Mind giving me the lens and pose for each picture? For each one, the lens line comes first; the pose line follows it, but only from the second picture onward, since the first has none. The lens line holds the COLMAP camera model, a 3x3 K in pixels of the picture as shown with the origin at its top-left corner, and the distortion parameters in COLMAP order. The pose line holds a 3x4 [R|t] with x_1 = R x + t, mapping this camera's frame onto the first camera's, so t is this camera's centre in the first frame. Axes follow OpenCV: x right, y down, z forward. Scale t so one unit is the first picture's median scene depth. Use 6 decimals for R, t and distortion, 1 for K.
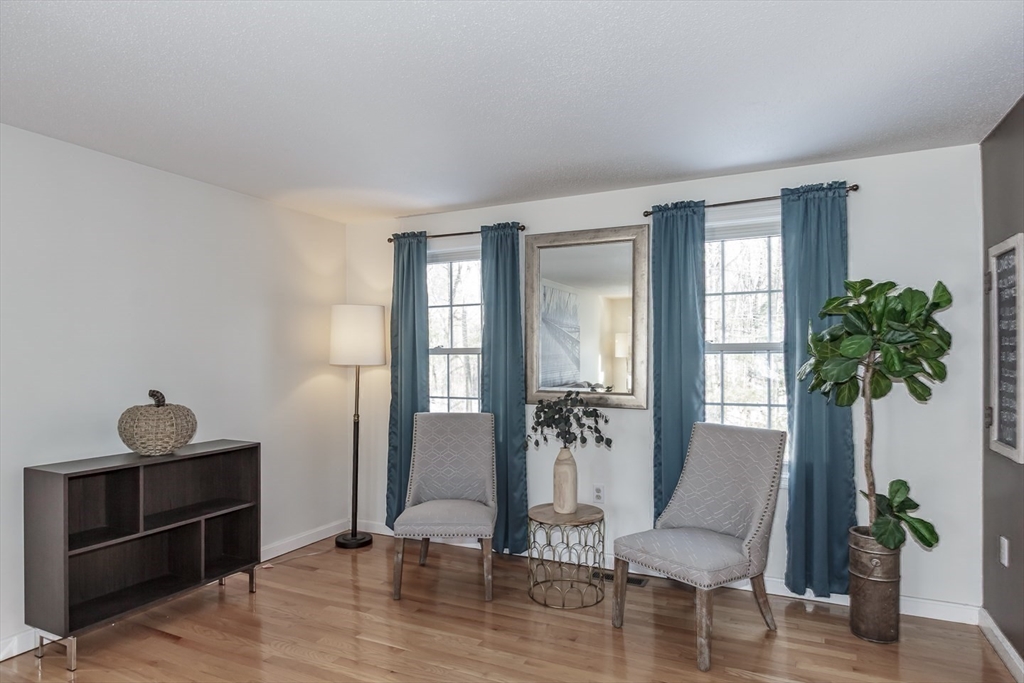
lens RADIAL K [[595.5, 0, 507.1], [0, 595.5, 368.7], [0, 0, 1]] dist [0.002949, 0.000688]
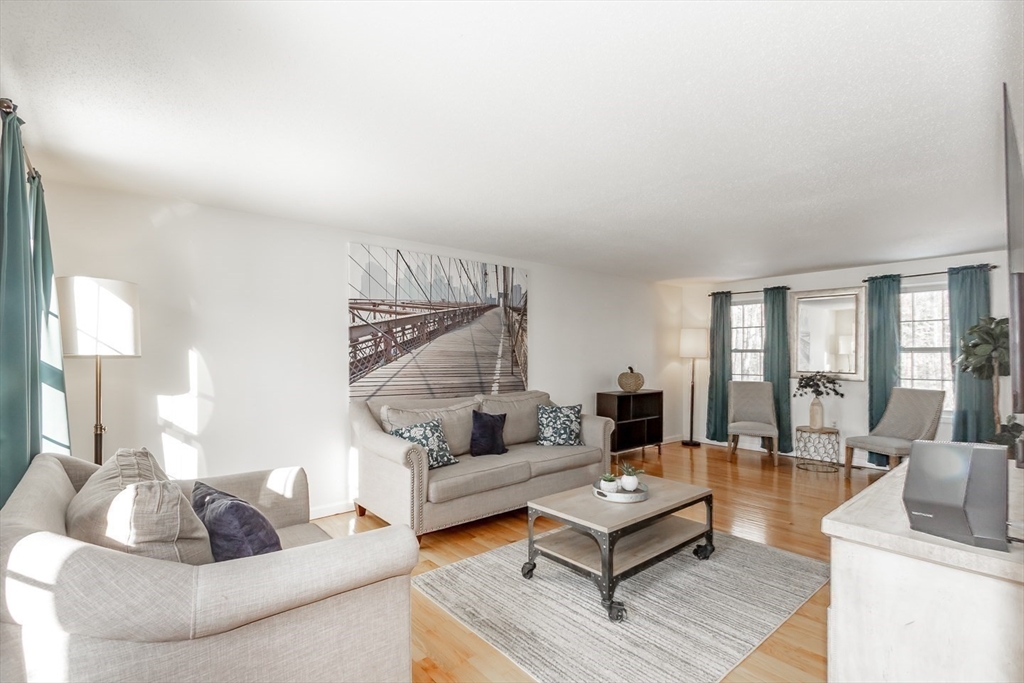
lens RADIAL K [[490.6, 0, 501.6], [0, 490.6, 356.1], [0, 0, 1]] dist [-0.002003, -0.000441]
pose [[0.915795, 0.004407, -0.401622, -0.213269], [-0.009826, 0.999886, -0.011433, 0.017205], [0.401526, 0.014416, 0.915734, -0.964784]]
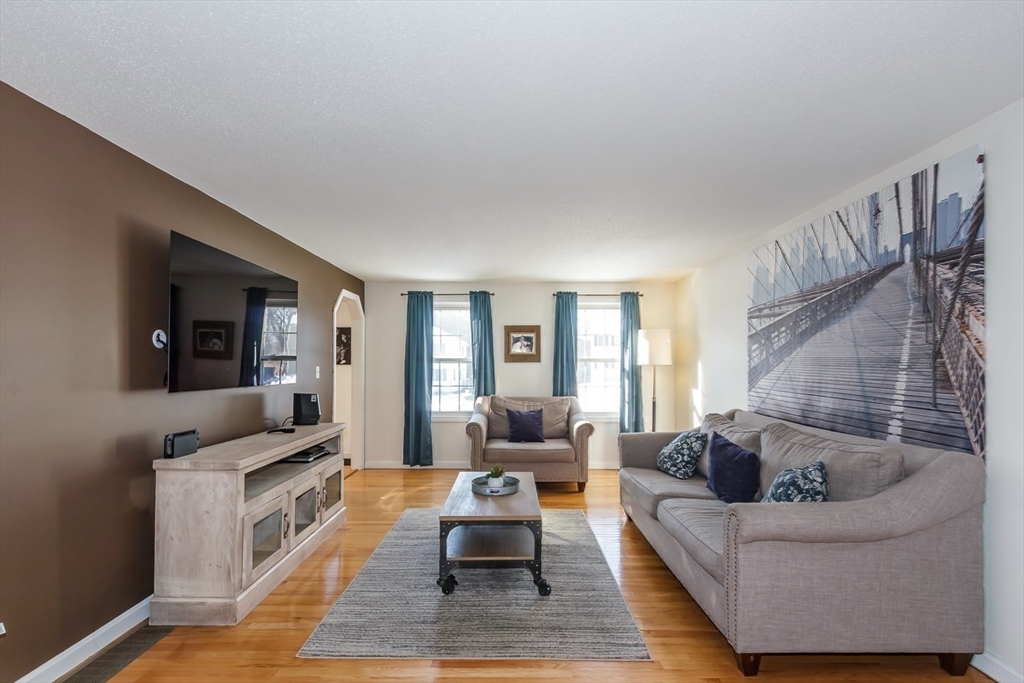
lens RADIAL K [[493.1, 0, 512.9], [0, 493.1, 369.7], [0, 0, 1]] dist [-0.000200, -0.000040]
pose [[-0.905538, 0.003403, -0.424251, 0.004283], [-0.007928, 0.999658, 0.024940, -0.006255], [0.424191, 0.025947, -0.905201, 0.739189]]
